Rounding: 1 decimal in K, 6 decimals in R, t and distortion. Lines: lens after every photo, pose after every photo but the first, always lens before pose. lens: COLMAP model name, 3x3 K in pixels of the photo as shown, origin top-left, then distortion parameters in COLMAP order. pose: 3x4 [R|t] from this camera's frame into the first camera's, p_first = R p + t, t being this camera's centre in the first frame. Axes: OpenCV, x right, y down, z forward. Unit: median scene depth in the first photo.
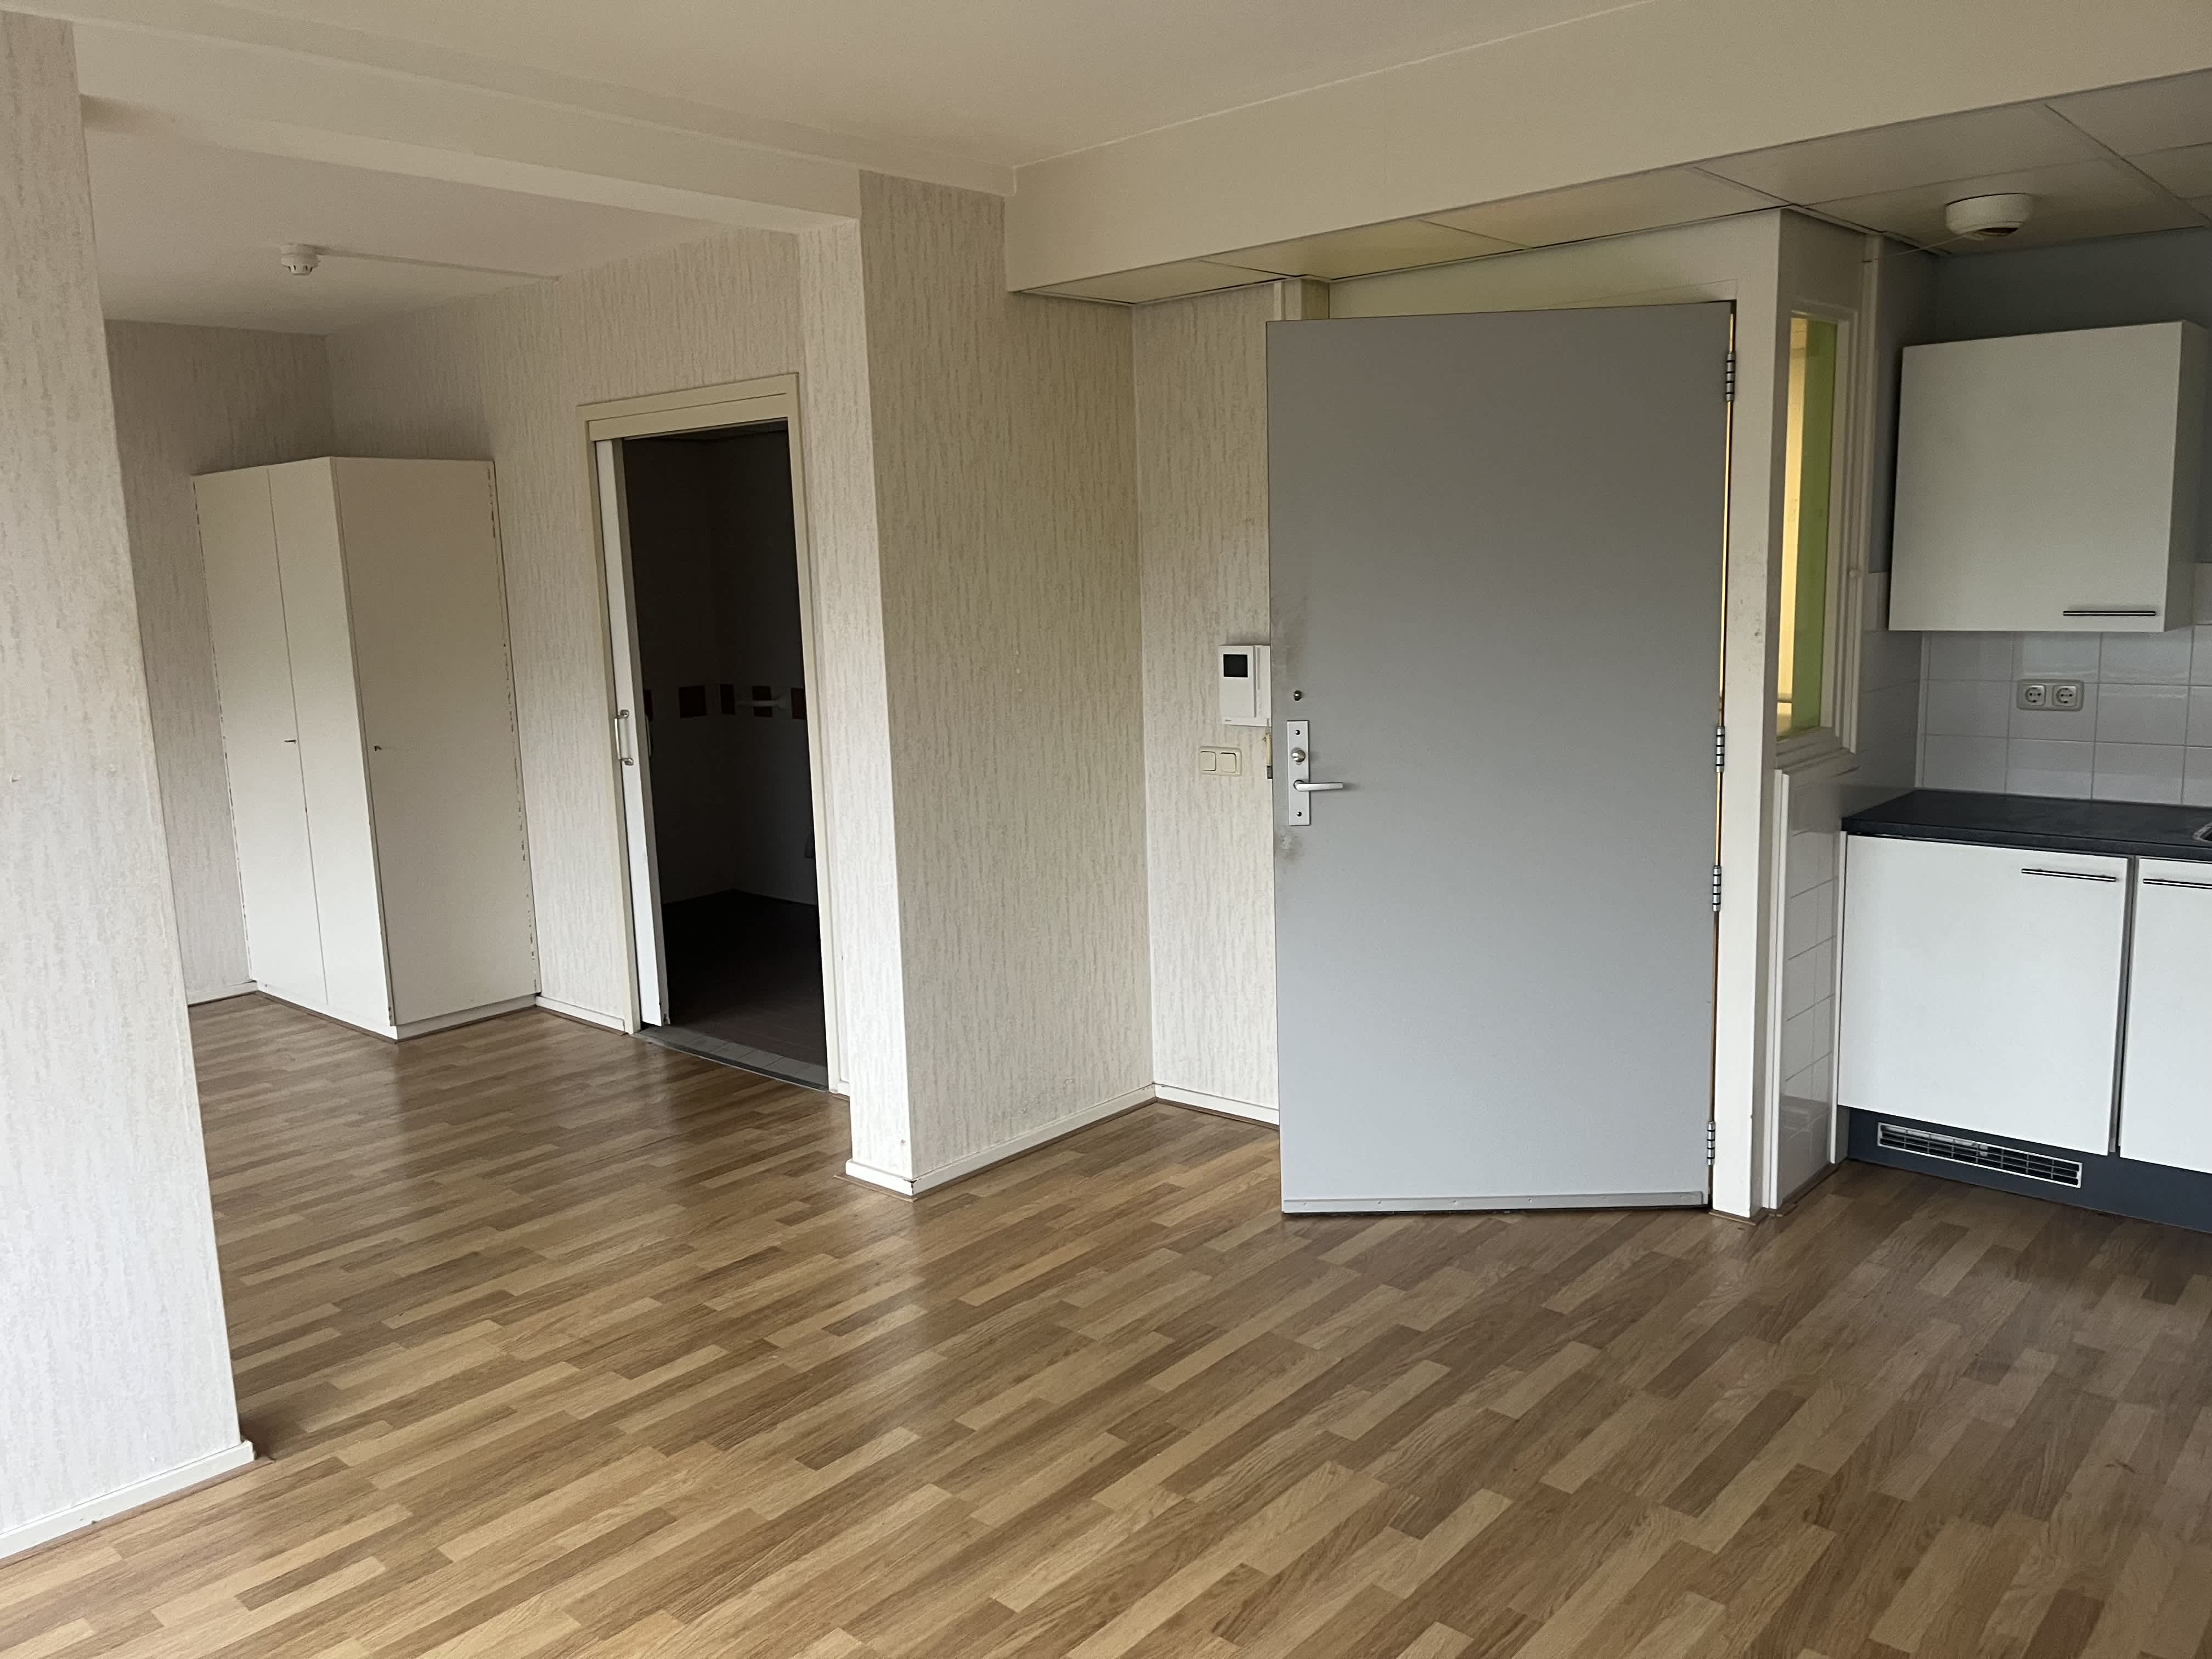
lens RADIAL K [[1684.1, 0, 1111.3], [0, 1684.1, 828.8], [0, 0, 1]] dist [0.060847, -0.034584]
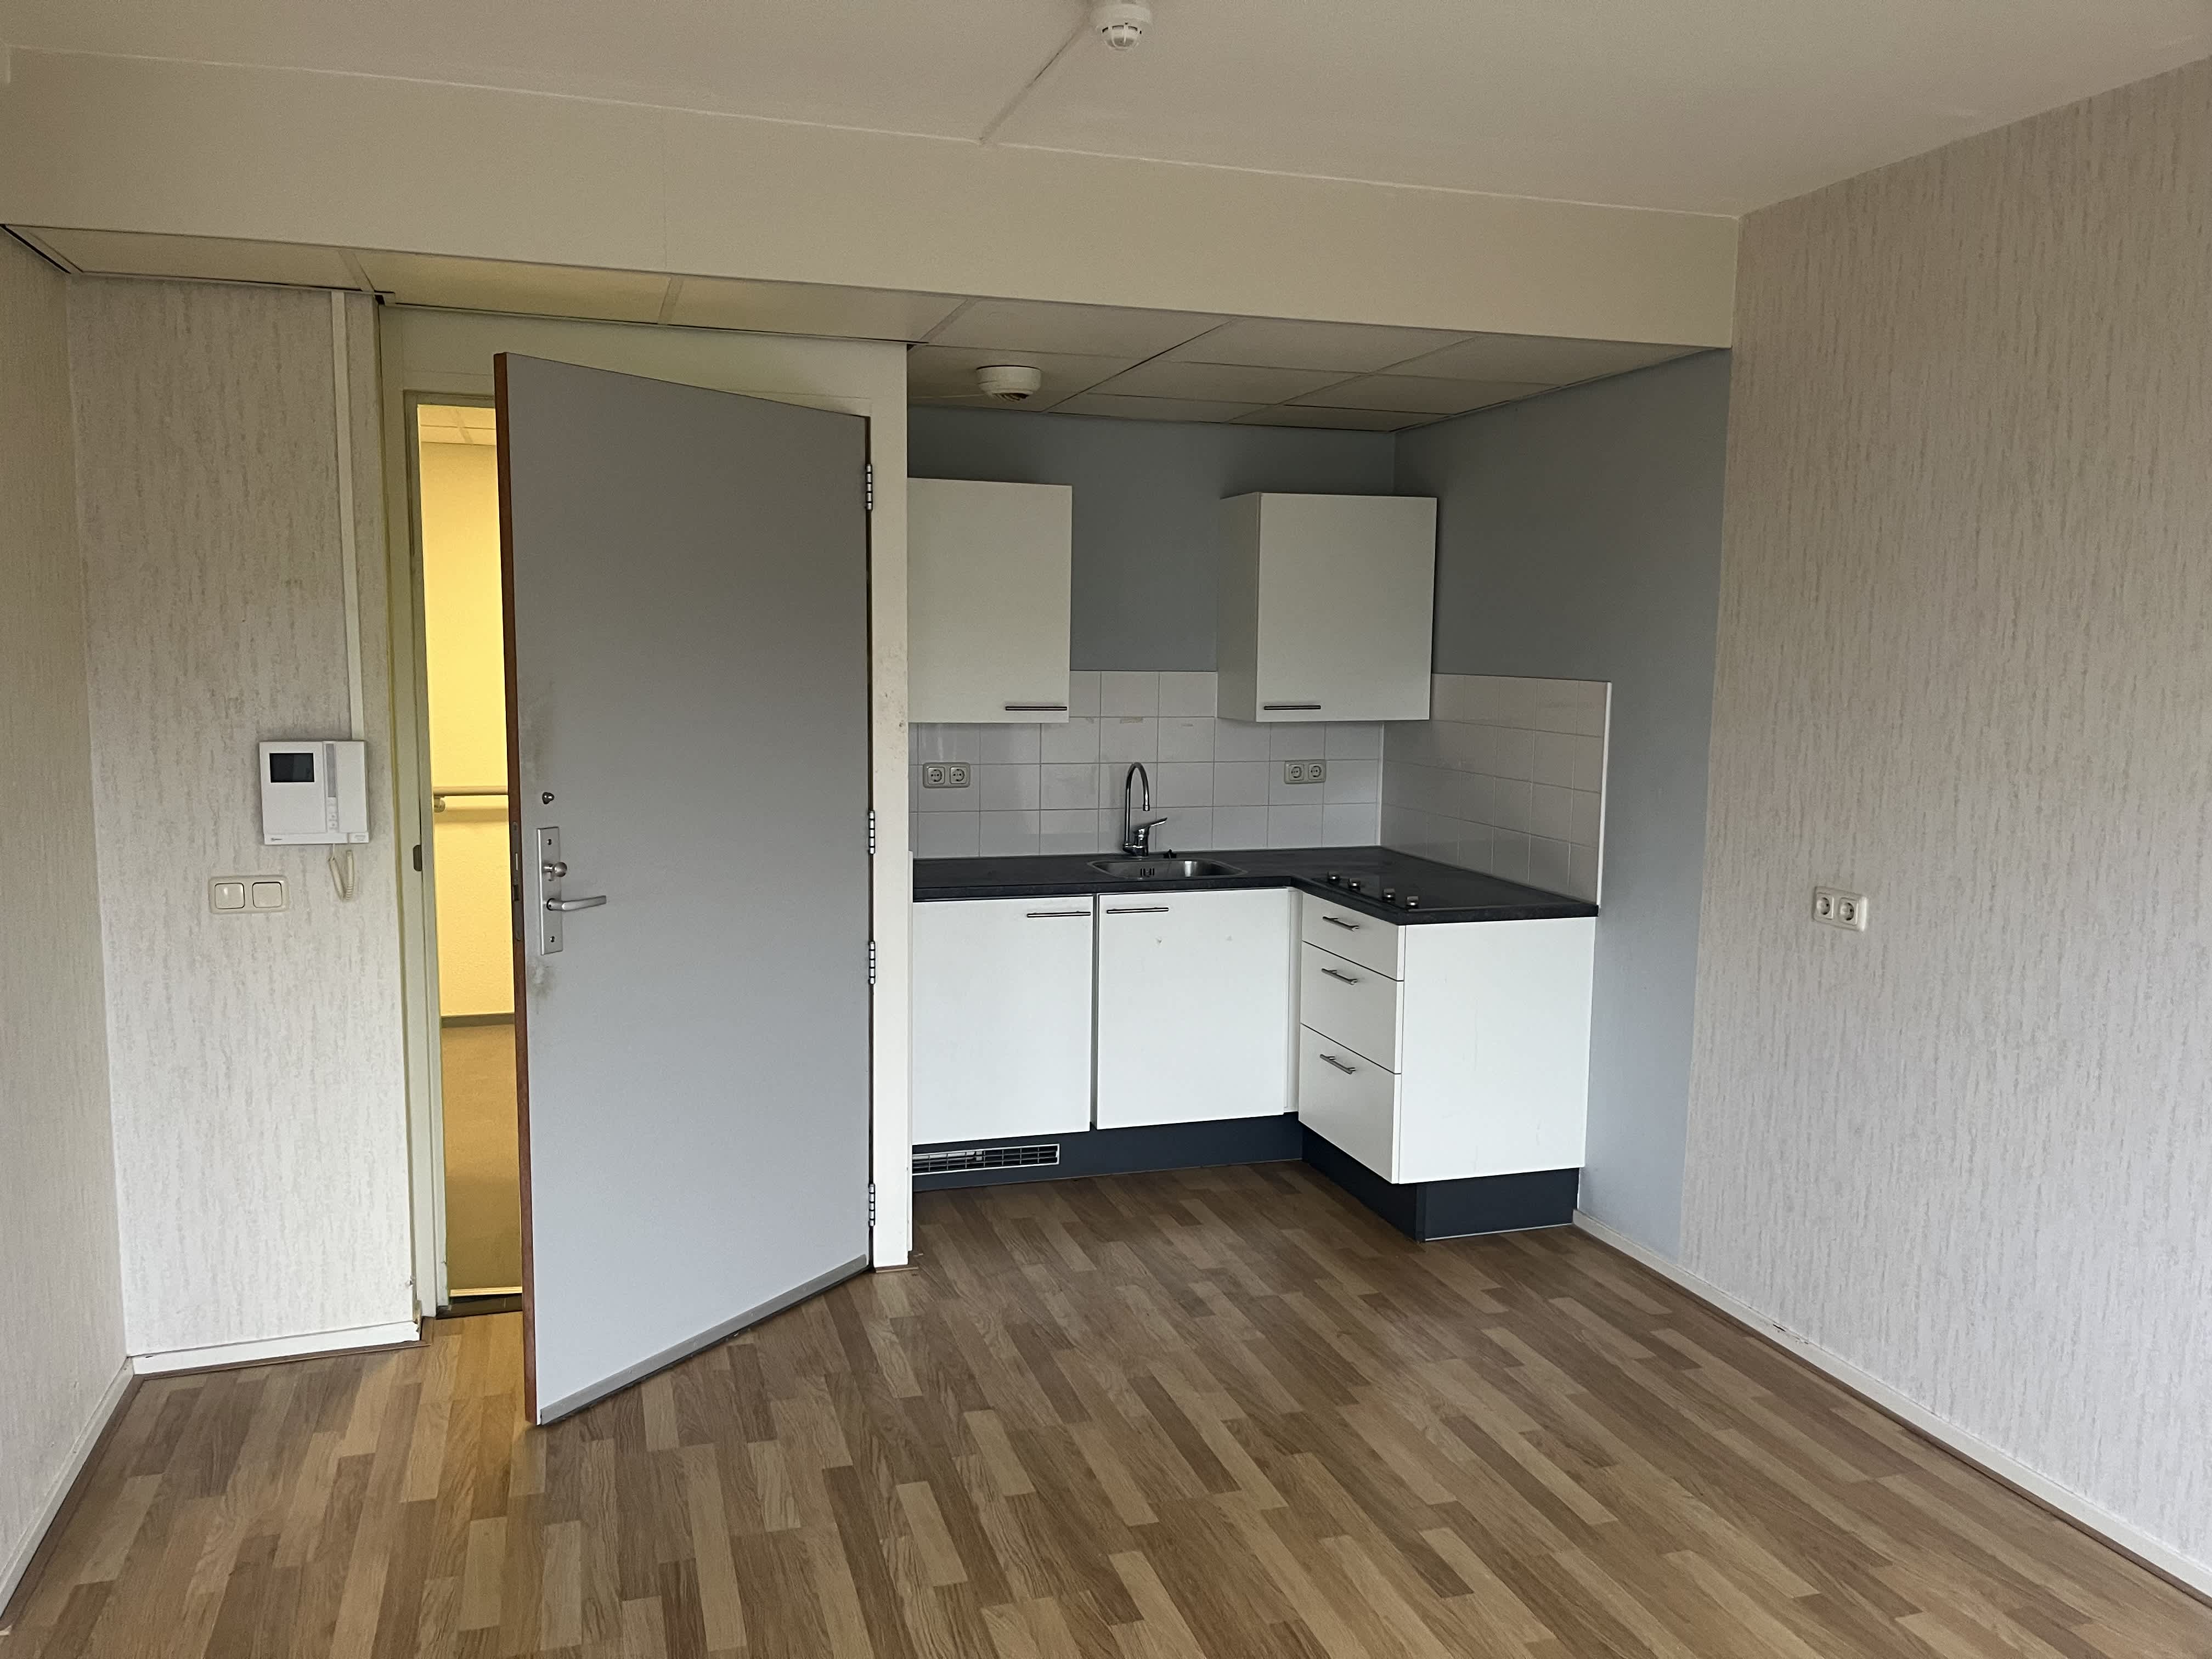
lens RADIAL K [[1684.1, 0, 1108.8], [0, 1684.1, 828.0], [0, 0, 1]] dist [0.060847, -0.034584]
pose [[0.513453, -0.061702, 0.855897, -0.479502], [0.107721, 0.994156, 0.007047, -0.040830], [-0.851330, 0.088580, 0.517099, 0.330172]]
